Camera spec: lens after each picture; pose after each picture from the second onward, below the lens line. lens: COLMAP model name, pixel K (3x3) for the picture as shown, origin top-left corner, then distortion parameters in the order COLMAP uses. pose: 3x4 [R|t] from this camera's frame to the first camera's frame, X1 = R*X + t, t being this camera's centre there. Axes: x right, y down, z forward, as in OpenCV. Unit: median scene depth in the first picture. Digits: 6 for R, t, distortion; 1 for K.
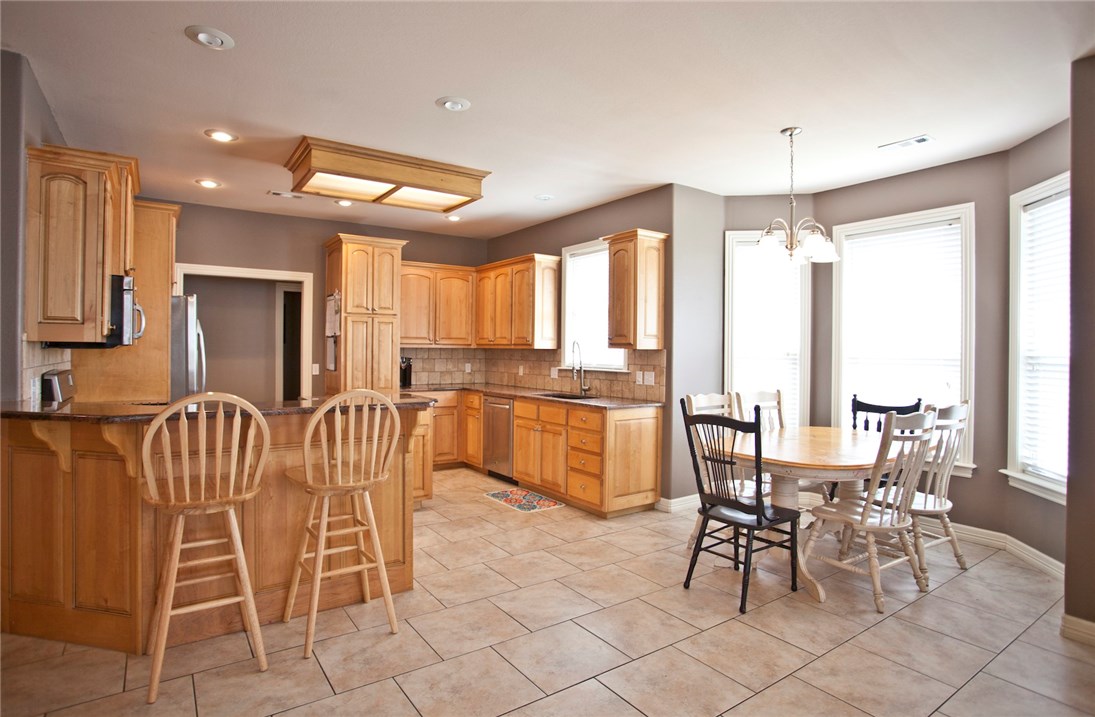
lens RADIAL K [[569.9, 0, 538.4], [0, 569.9, 348.7], [0, 0, 1]] dist [-0.024373, 0.000892]
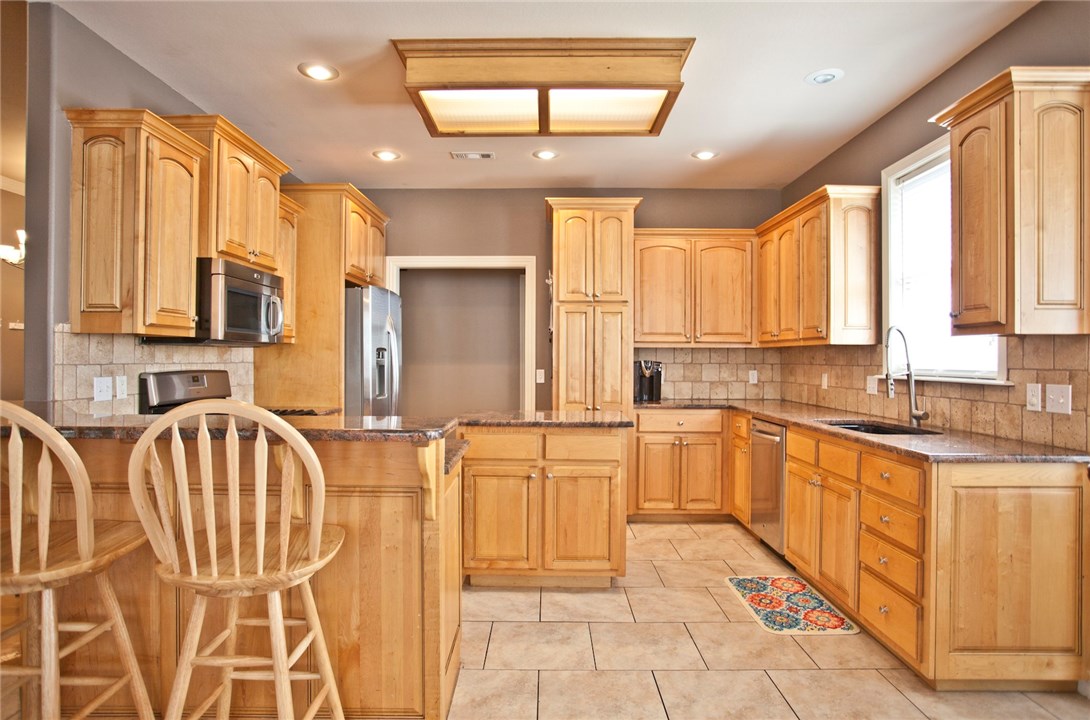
lens RADIAL K [[608.0, 0, 547.1], [0, 608.0, 357.0], [0, 0, 1]] dist [-0.036590, 0.012666]
pose [[0.826615, -0.008917, -0.562697, 0.128109], [0.005794, 0.999956, -0.007335, 0.020236], [0.562738, 0.002803, 0.826631, 0.381022]]
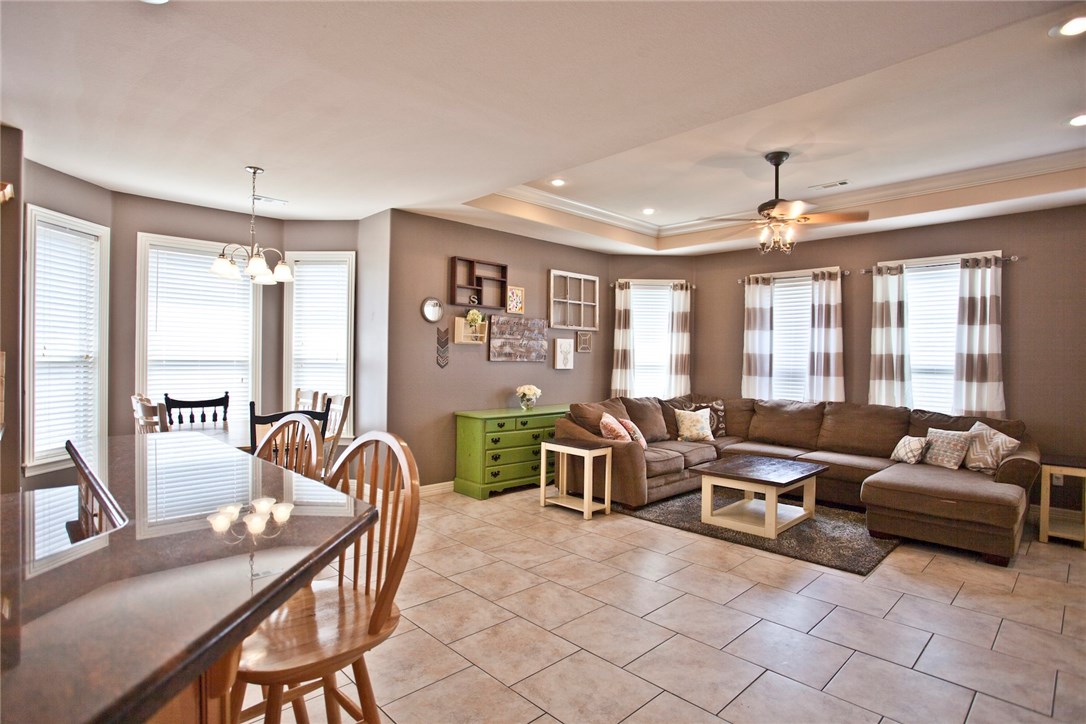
lens RADIAL K [[566.4, 0, 537.2], [0, 566.4, 362.9], [0, 0, 1]] dist [-0.037822, 0.000726]
pose [[-0.162148, -0.018197, 0.986599, -0.586373], [-0.015635, 0.999752, 0.015870, -0.007022], [-0.986643, -0.012852, -0.162392, 0.439903]]
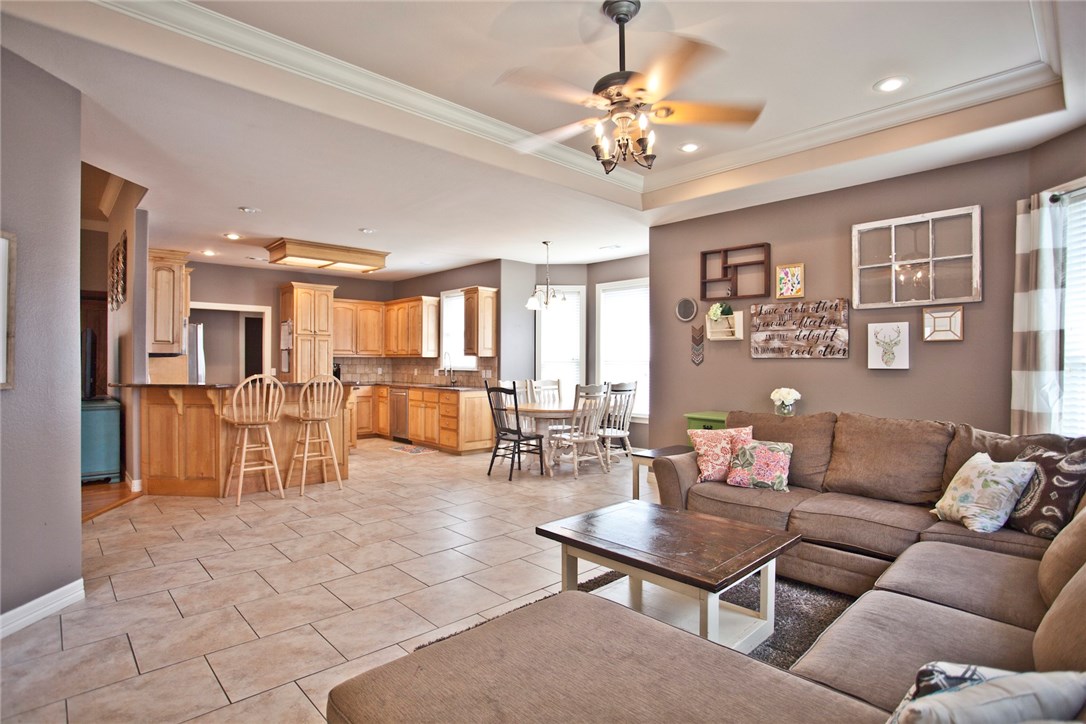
lens RADIAL K [[536.0, 0, 529.3], [0, 536.0, 360.5], [0, 0, 1]] dist [-0.046218, 0.011042]
pose [[0.990197, -0.006360, 0.139536, 0.095292], [0.006109, 0.999979, 0.002228, 0.009986], [-0.139548, -0.001354, 0.990214, -0.598882]]
